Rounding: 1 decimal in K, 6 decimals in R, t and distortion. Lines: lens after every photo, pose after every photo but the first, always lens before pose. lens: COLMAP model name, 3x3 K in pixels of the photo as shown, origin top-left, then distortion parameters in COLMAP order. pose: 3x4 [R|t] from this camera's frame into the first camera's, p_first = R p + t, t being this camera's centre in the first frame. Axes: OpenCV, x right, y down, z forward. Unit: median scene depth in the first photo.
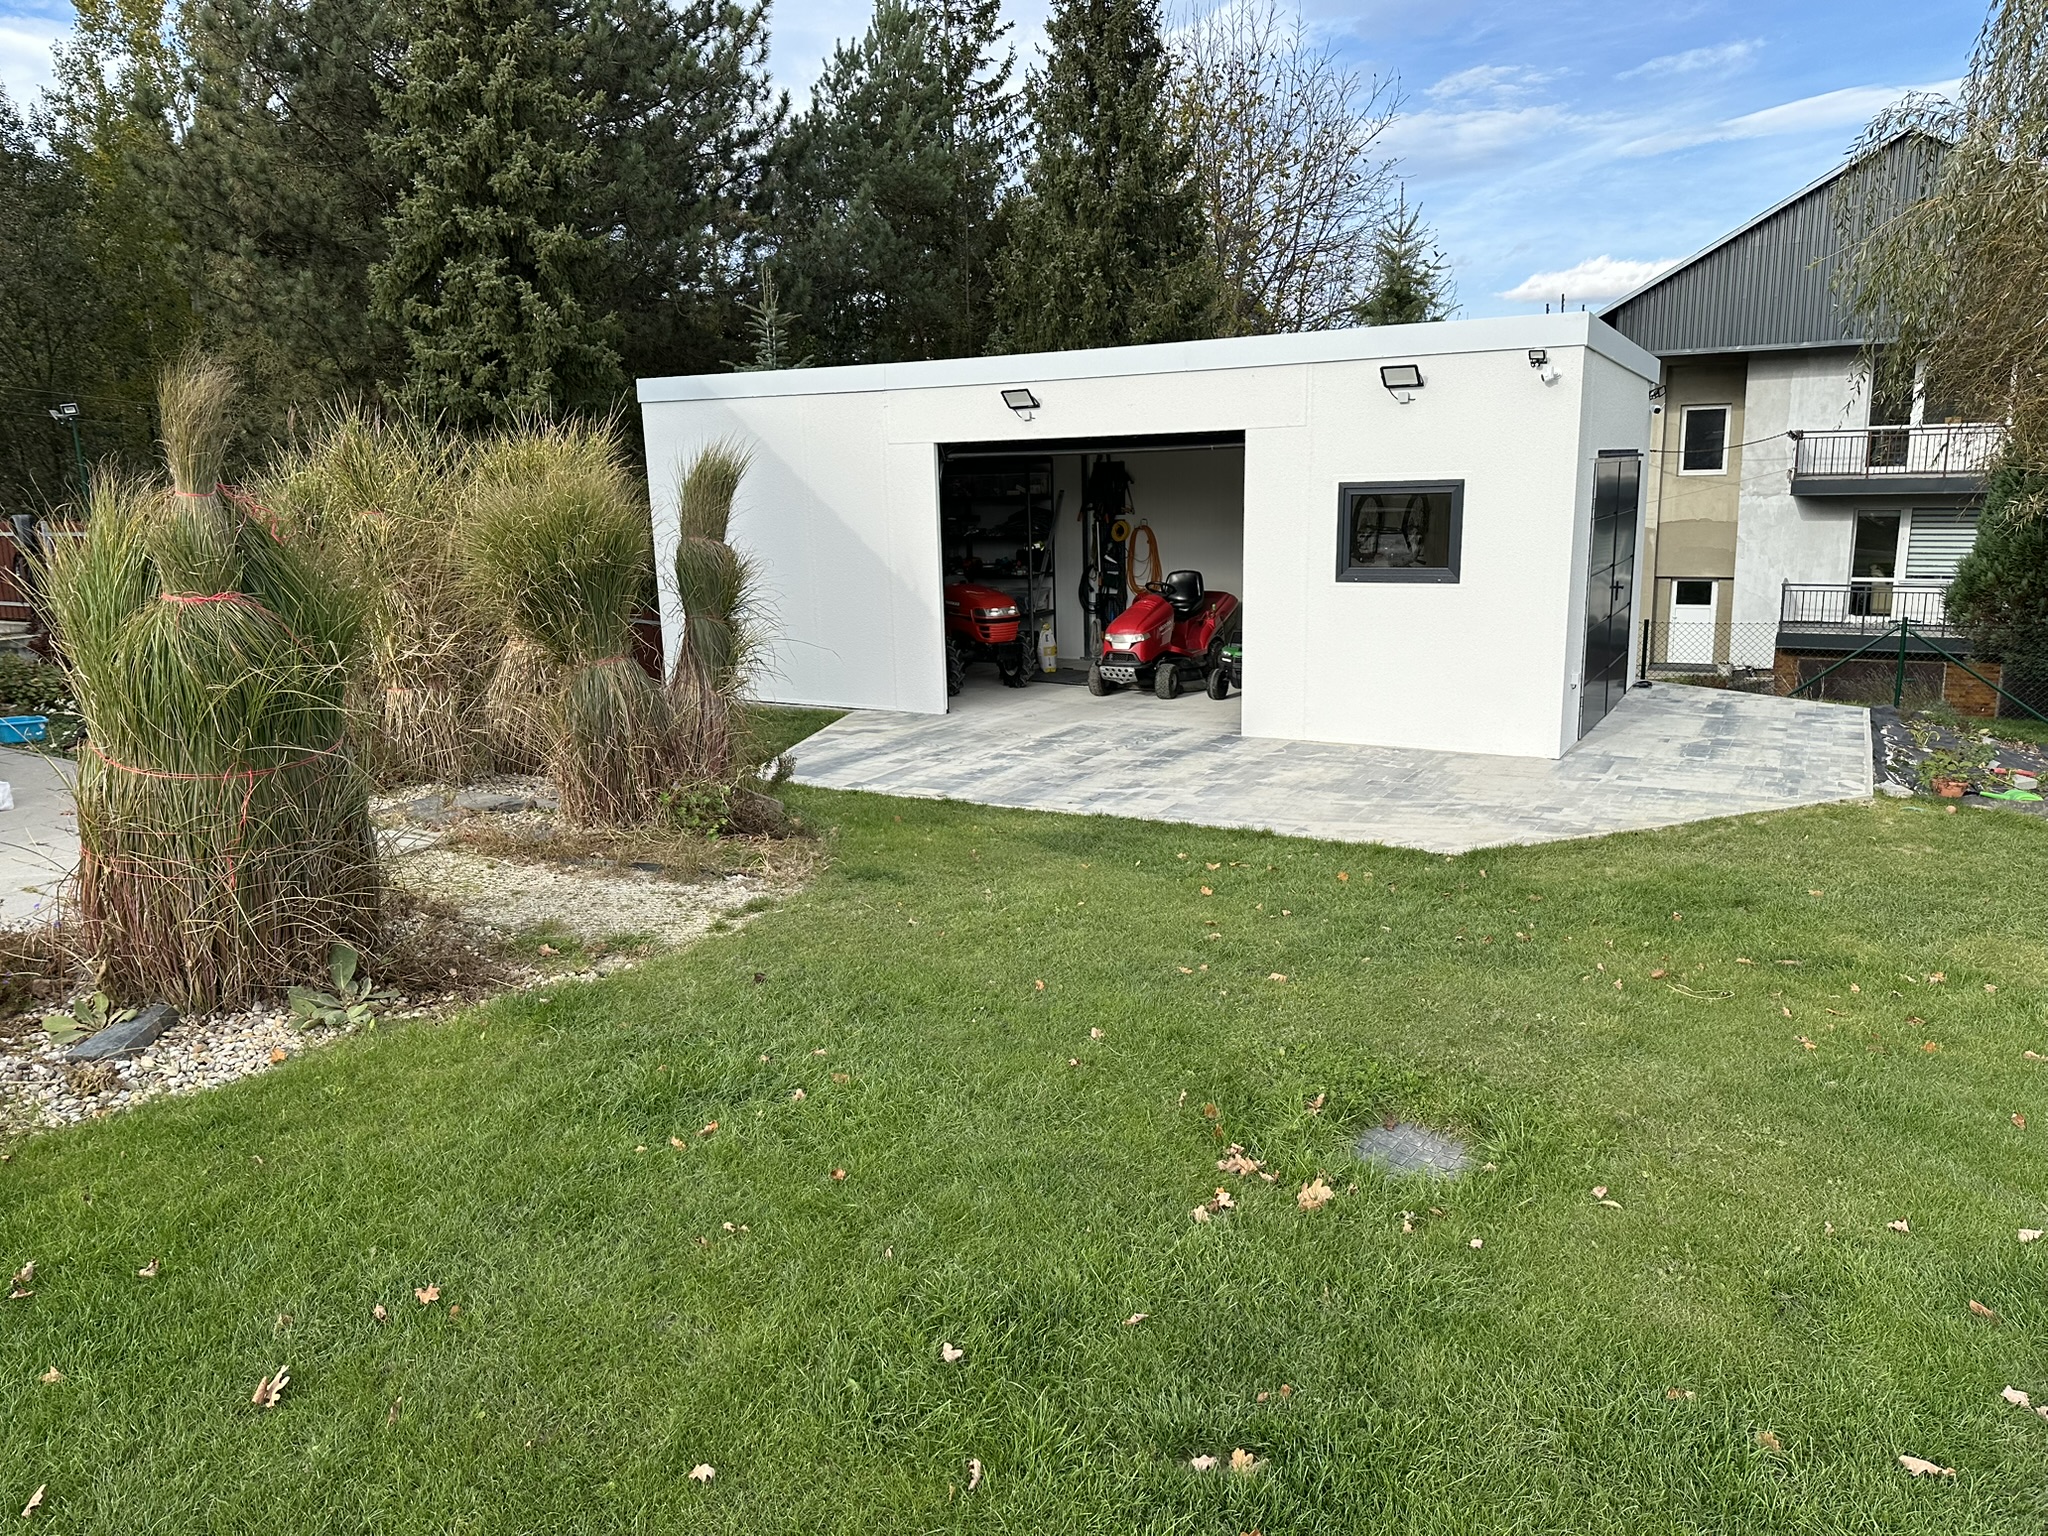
lens RADIAL K [[1434.3, 0, 1050.1], [0, 1434.3, 770.0], [0, 0, 1]] dist [0.074760, -0.099675]
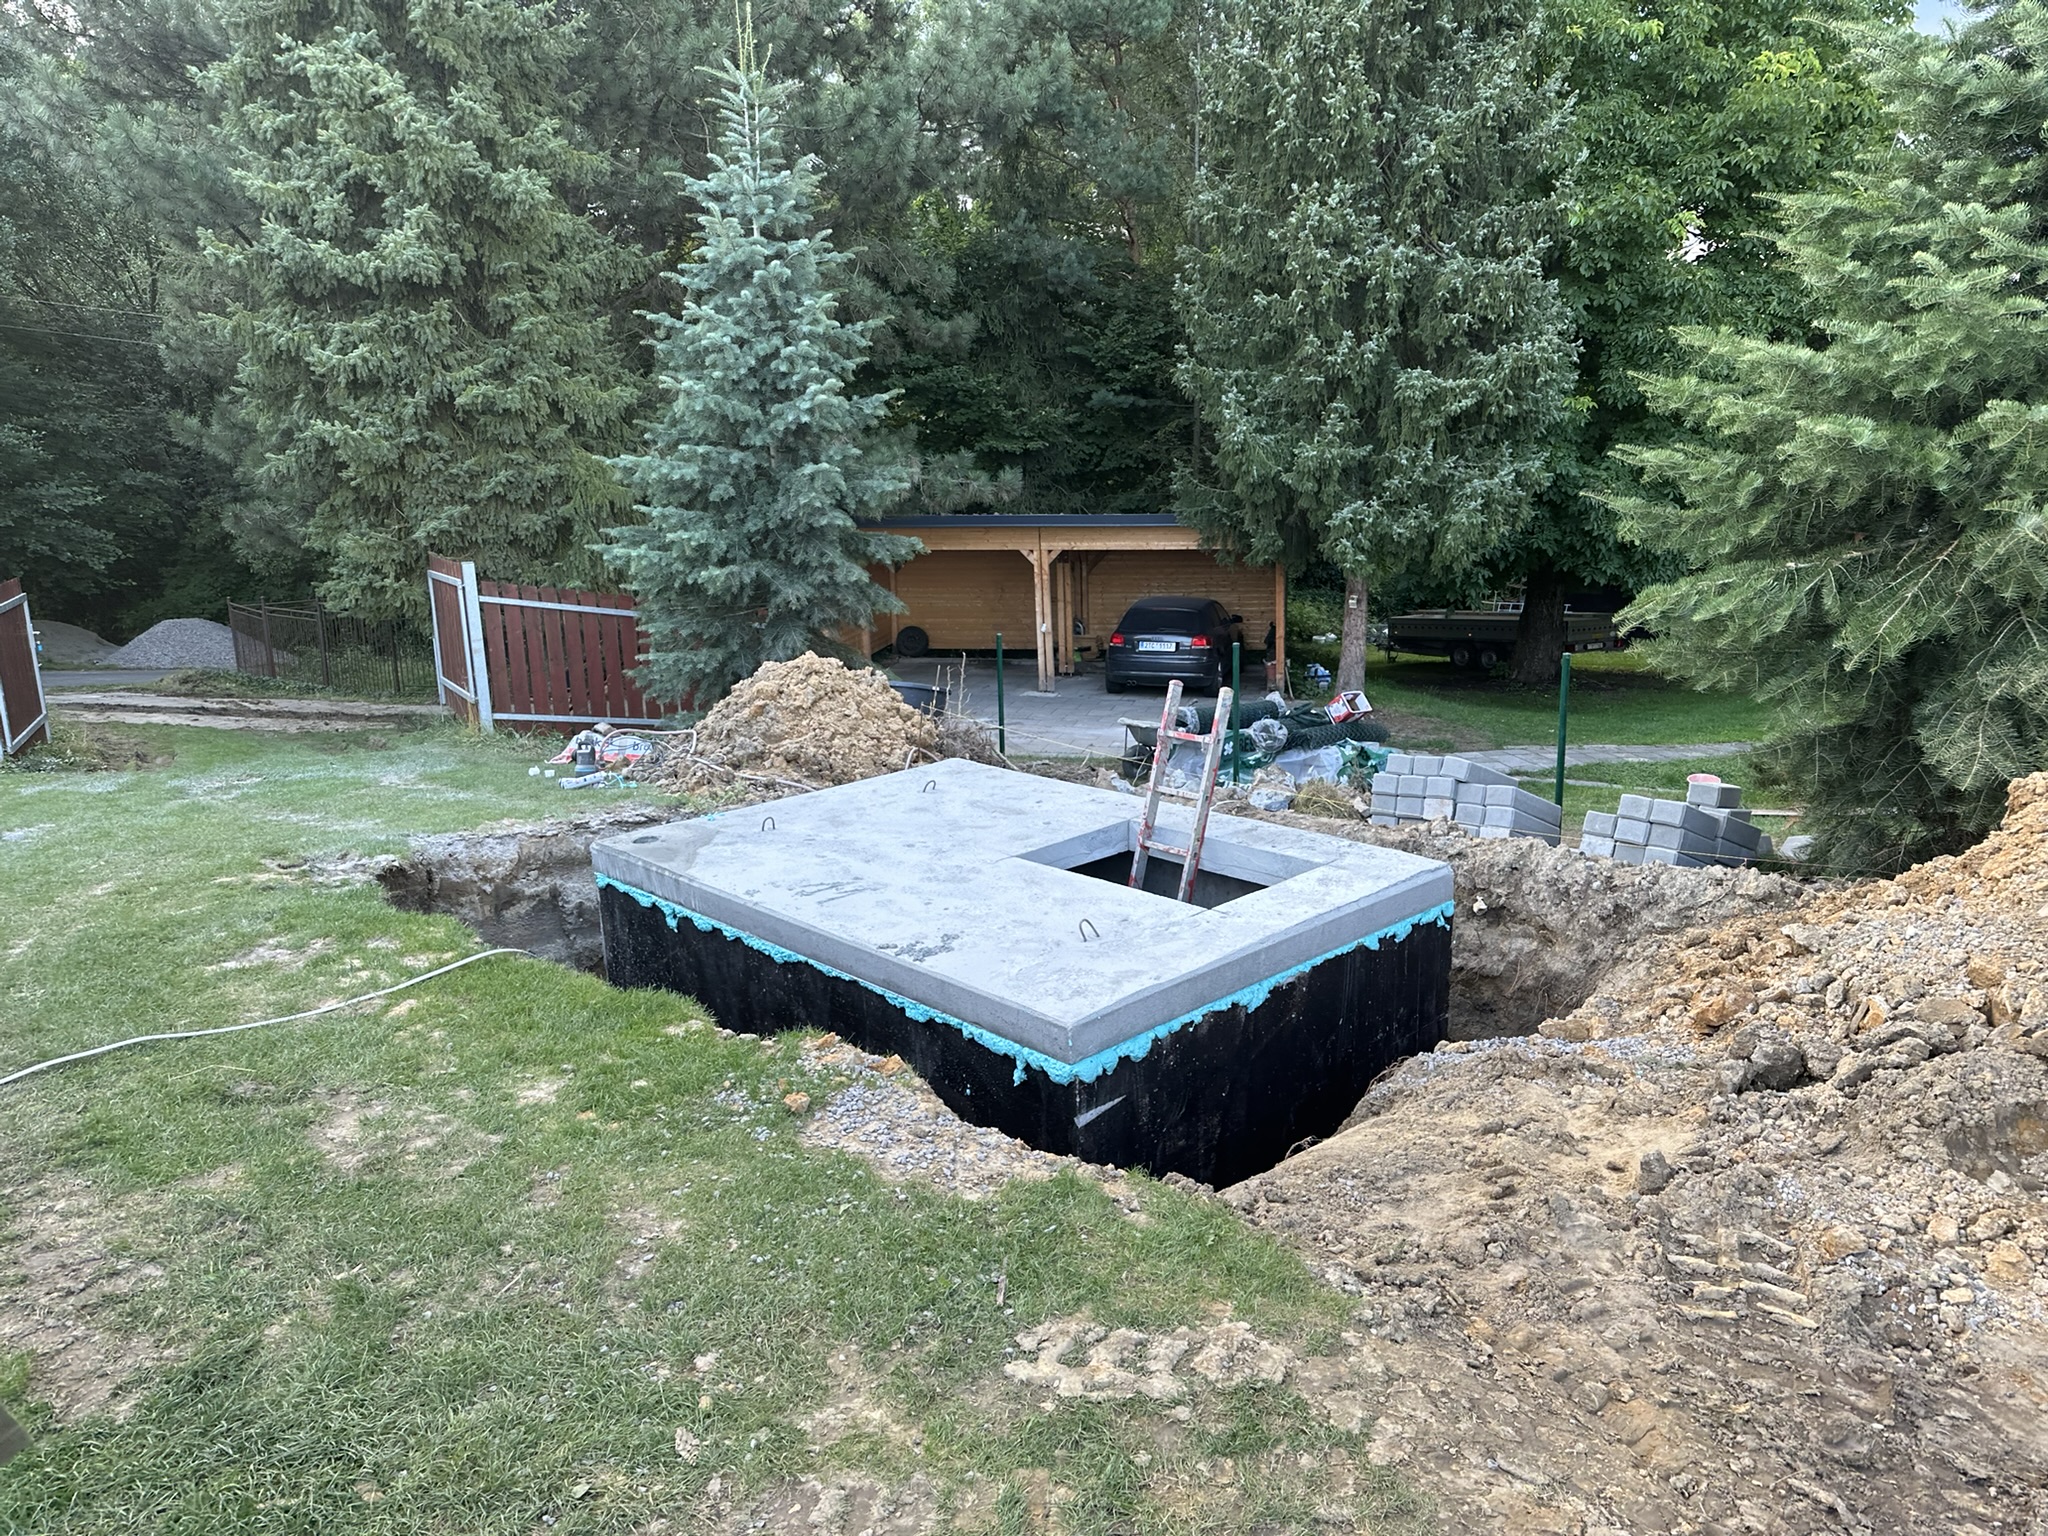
lens RADIAL K [[1434.3, 0, 1050.1], [0, 1434.3, 770.0], [0, 0, 1]] dist [0.074760, -0.099675]
pose [[0.976628, 0.045858, -0.209988, 0.041282], [-0.040971, 0.998780, 0.027567, -0.039745], [0.210996, -0.018319, 0.977315, 0.288176]]
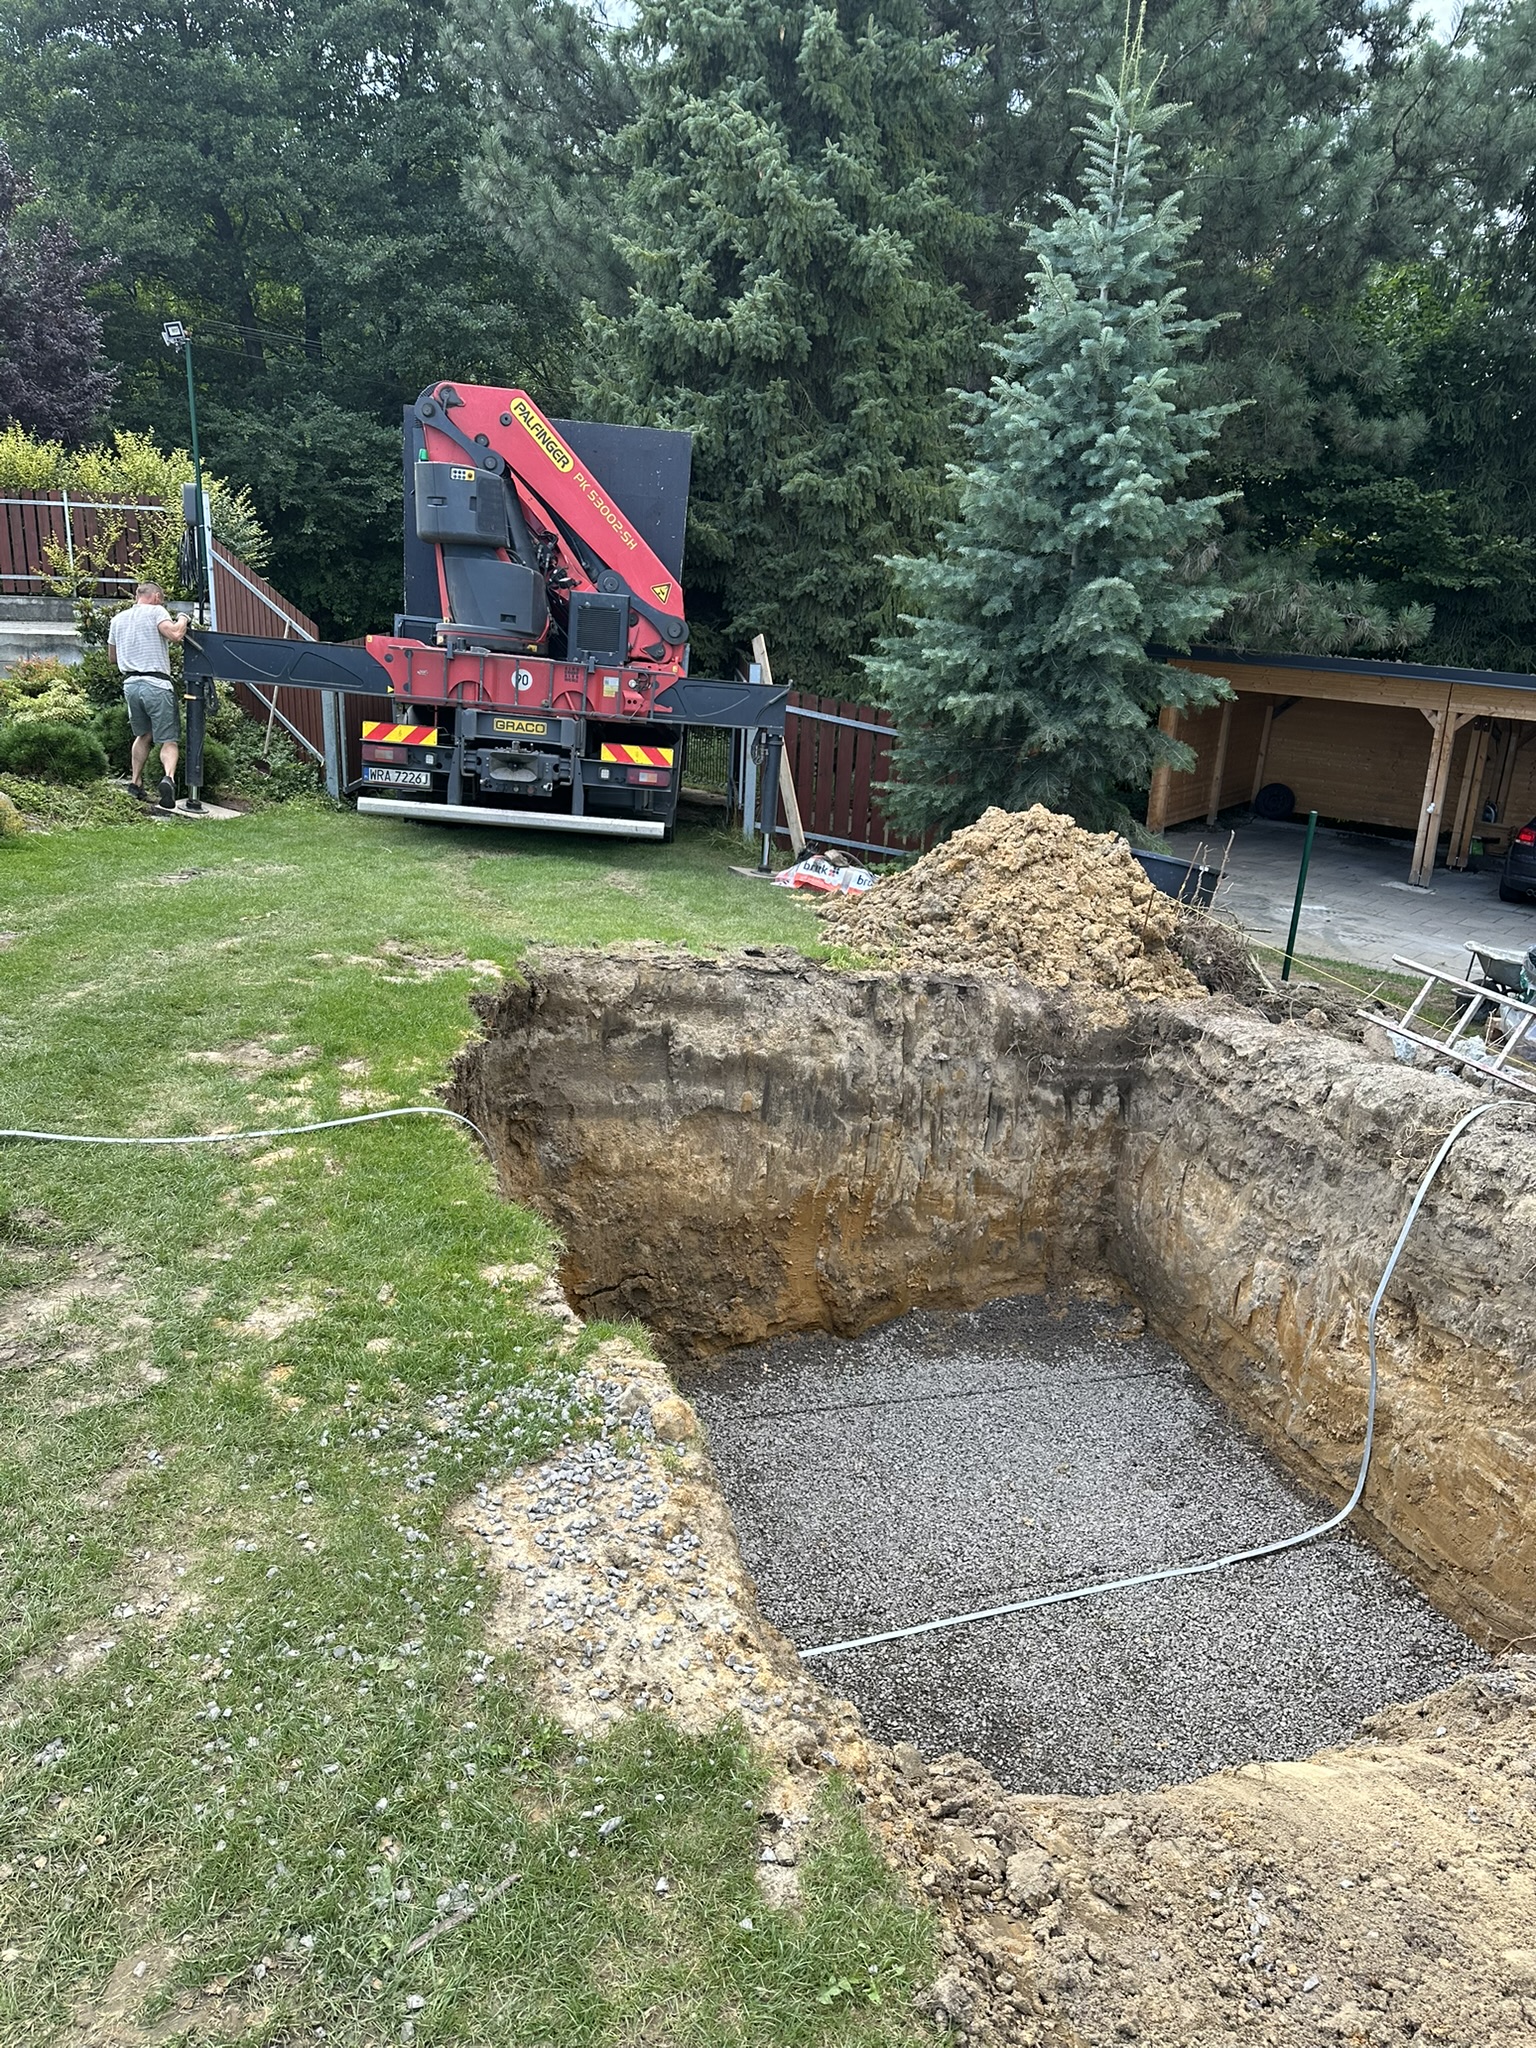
lens RADIAL K [[1434.3, 0, 768.0], [0, 1434.3, 1024.0], [0, 0, 1]] dist [0.074760, -0.099675]
pose [[0.757566, 0.255197, -0.600806, 0.057127], [-0.192842, 0.966826, 0.167510, -0.051885], [0.623623, -0.011040, 0.781647, 0.351818]]
